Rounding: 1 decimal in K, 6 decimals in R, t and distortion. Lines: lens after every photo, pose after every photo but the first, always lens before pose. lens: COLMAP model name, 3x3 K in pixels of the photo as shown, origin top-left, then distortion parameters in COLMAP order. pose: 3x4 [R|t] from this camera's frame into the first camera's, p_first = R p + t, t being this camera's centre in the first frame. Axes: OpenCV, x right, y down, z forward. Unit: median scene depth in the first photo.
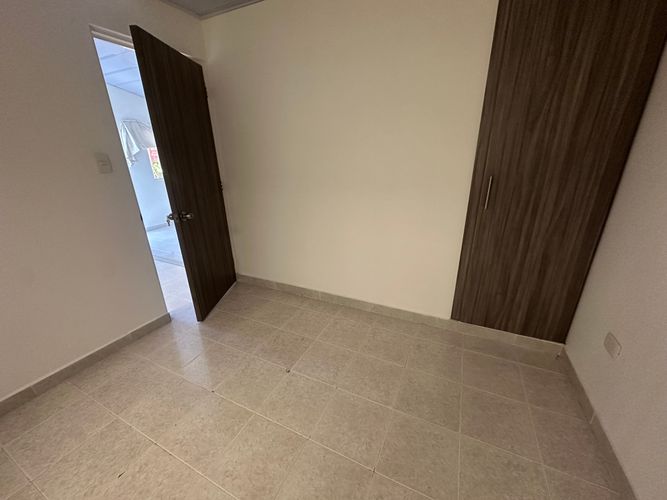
lens RADIAL K [[259.6, 0, 333.1], [0, 259.6, 256.6], [0, 0, 1]] dist [-0.000425, 0.000141]
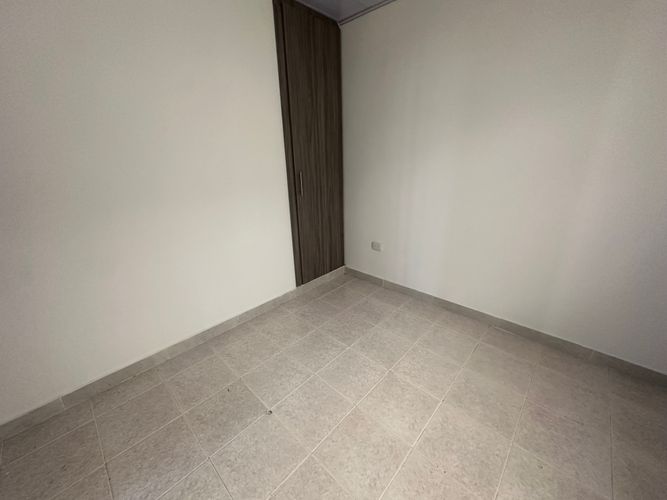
lens RADIAL K [[265.8, 0, 333.9], [0, 265.8, 249.4], [0, 0, 1]] dist [-0.001798, 0.000045]
pose [[0.312054, -0.306043, 0.899422, -0.668042], [0.376382, 0.909060, 0.178737, -0.096788], [-0.872330, 0.282751, 0.398865, 0.320517]]
